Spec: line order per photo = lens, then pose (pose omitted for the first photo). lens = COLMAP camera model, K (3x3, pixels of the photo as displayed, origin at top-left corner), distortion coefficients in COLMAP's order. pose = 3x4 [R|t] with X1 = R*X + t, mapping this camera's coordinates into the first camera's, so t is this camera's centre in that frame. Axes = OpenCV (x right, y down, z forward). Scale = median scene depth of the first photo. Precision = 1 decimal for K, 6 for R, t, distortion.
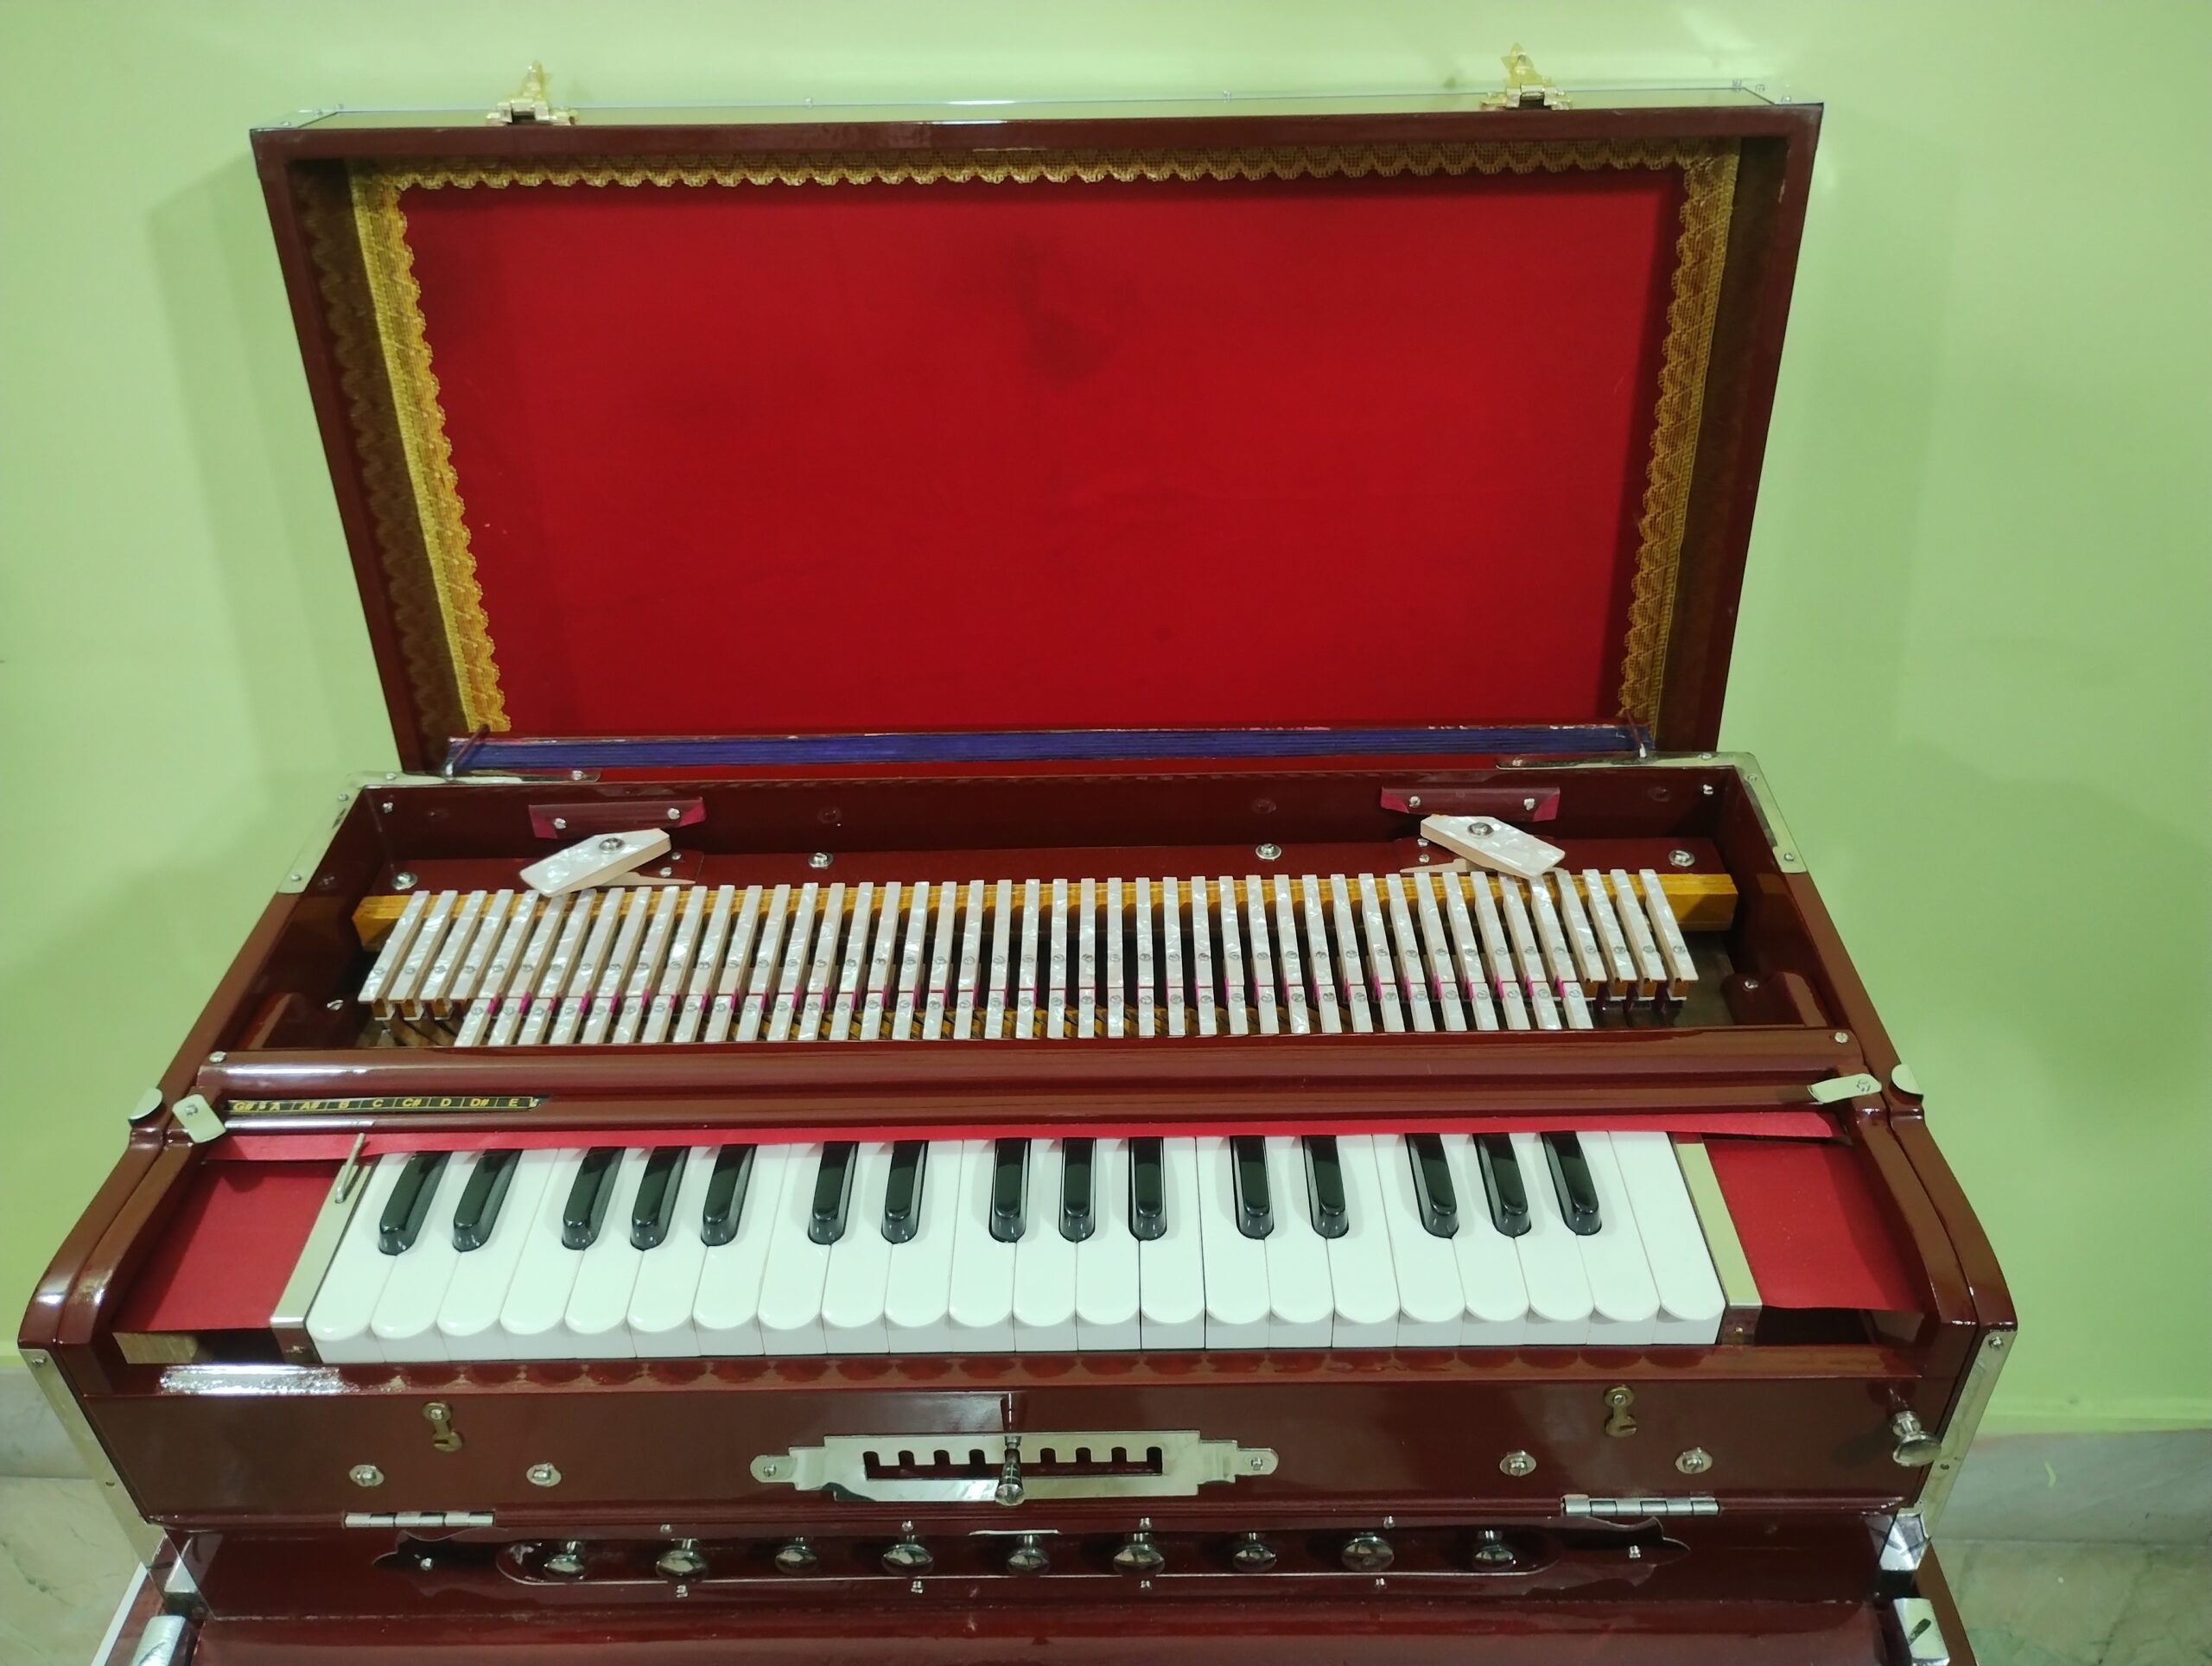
lens RADIAL K [[1853.2, 0, 1118.0], [0, 1853.2, 854.4], [0, 0, 1]] dist [0.057658, -0.071247]
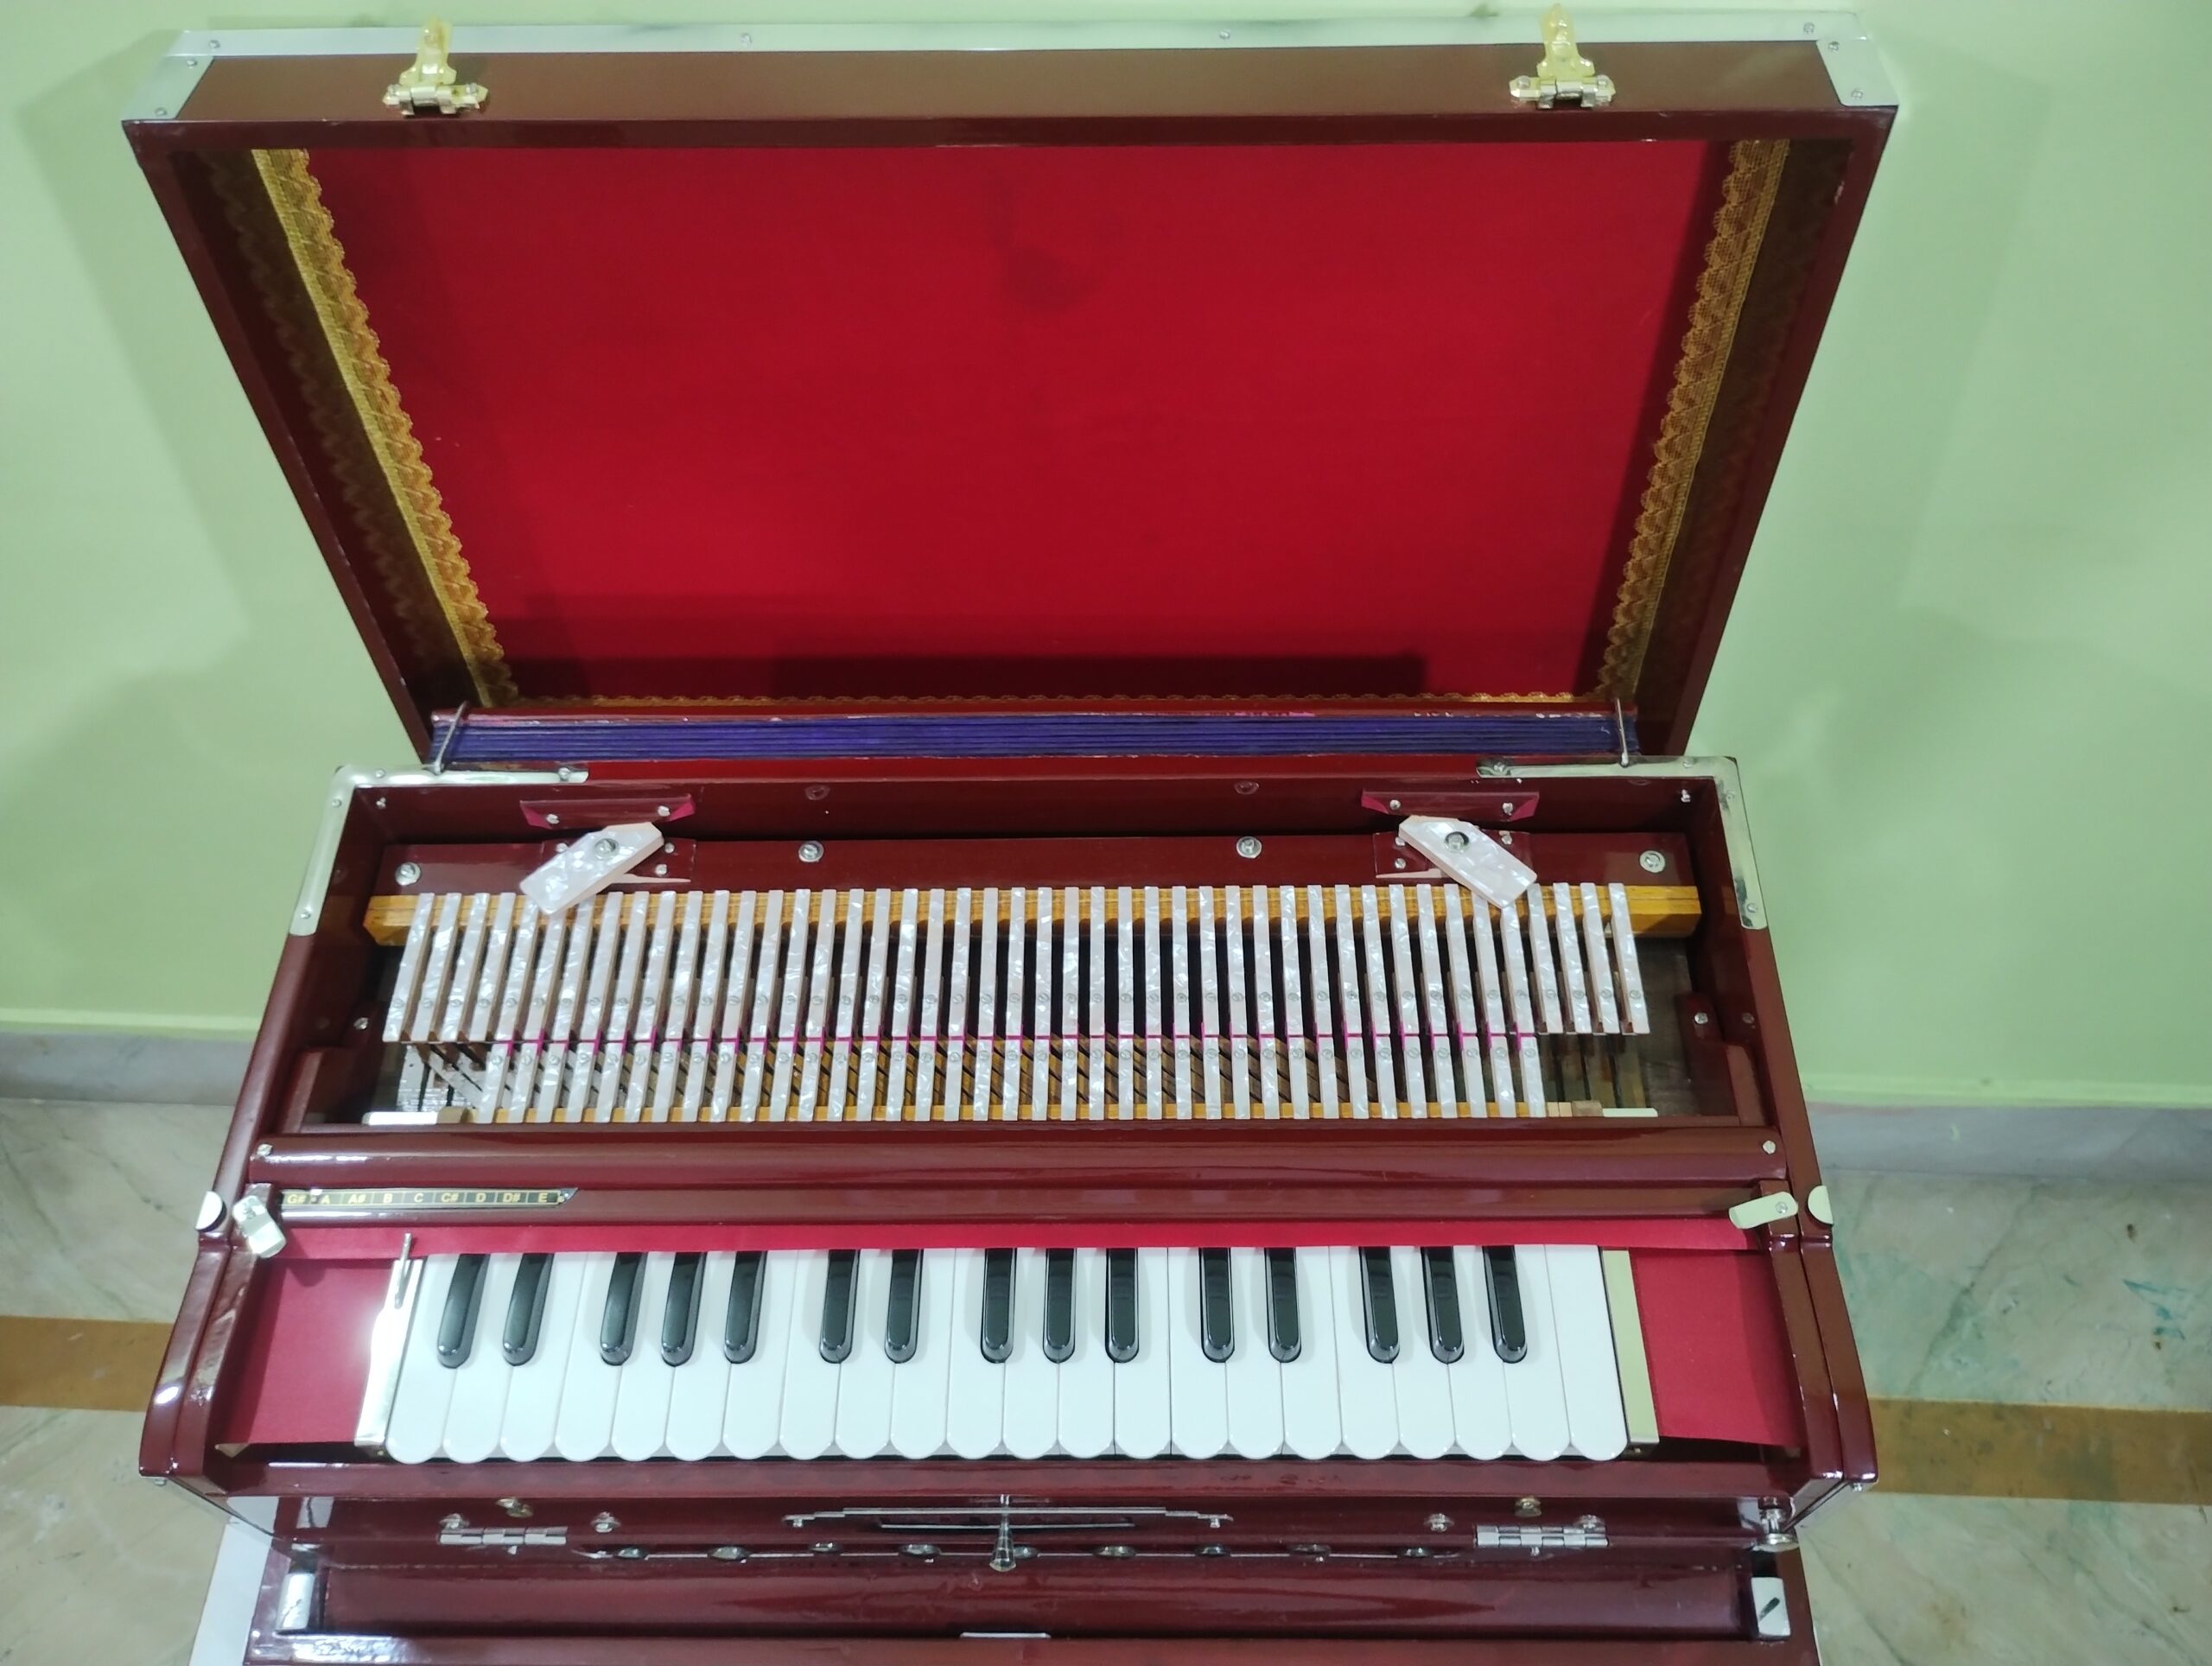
lens RADIAL K [[1853.2, 0, 1121.4], [0, 1853.2, 858.8], [0, 0, 1]] dist [0.057658, -0.071247]
pose [[0.999993, 0.002775, -0.002307, 0.013289], [-0.001766, 0.933803, 0.357784, -0.366058], [0.003147, -0.357778, 0.933802, 0.044771]]
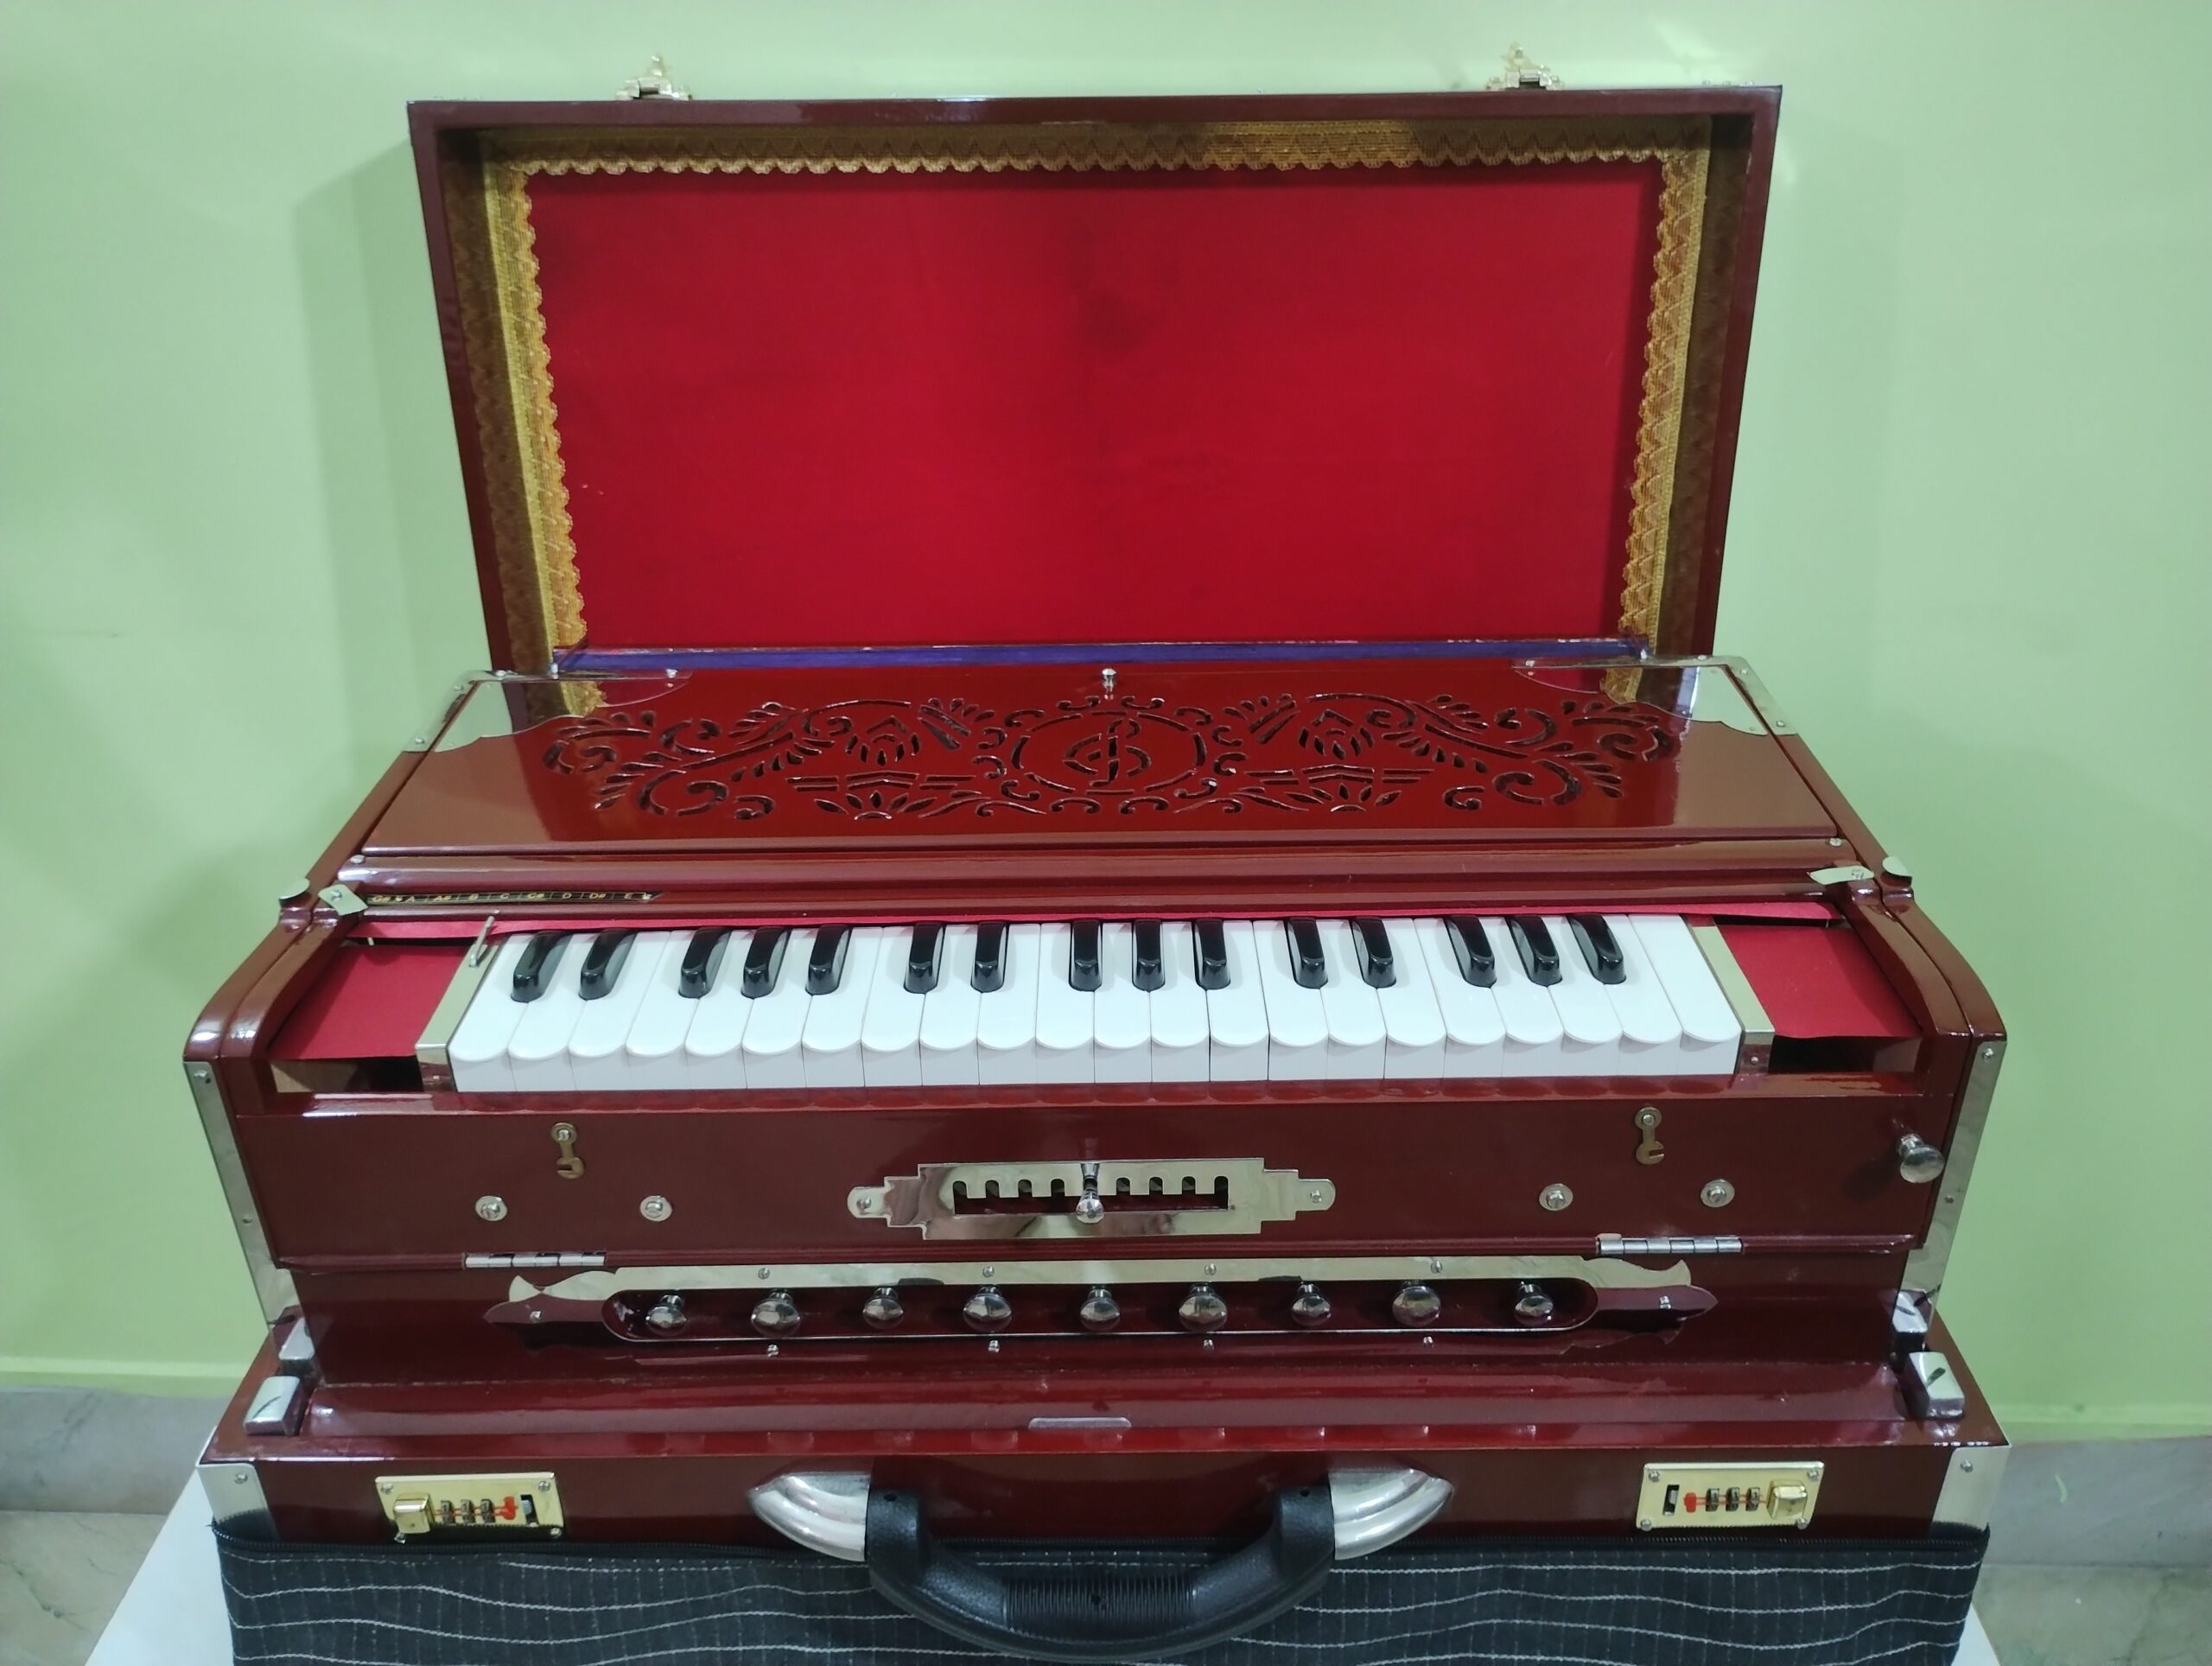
lens RADIAL K [[1853.2, 0, 1118.7], [0, 1853.2, 849.6], [0, 0, 1]] dist [0.057658, -0.071247]
pose [[0.999948, 0.002595, 0.009816, -0.039163], [-0.001324, 0.991865, -0.127291, 0.202096], [-0.010066, 0.127271, 0.991817, -0.074401]]
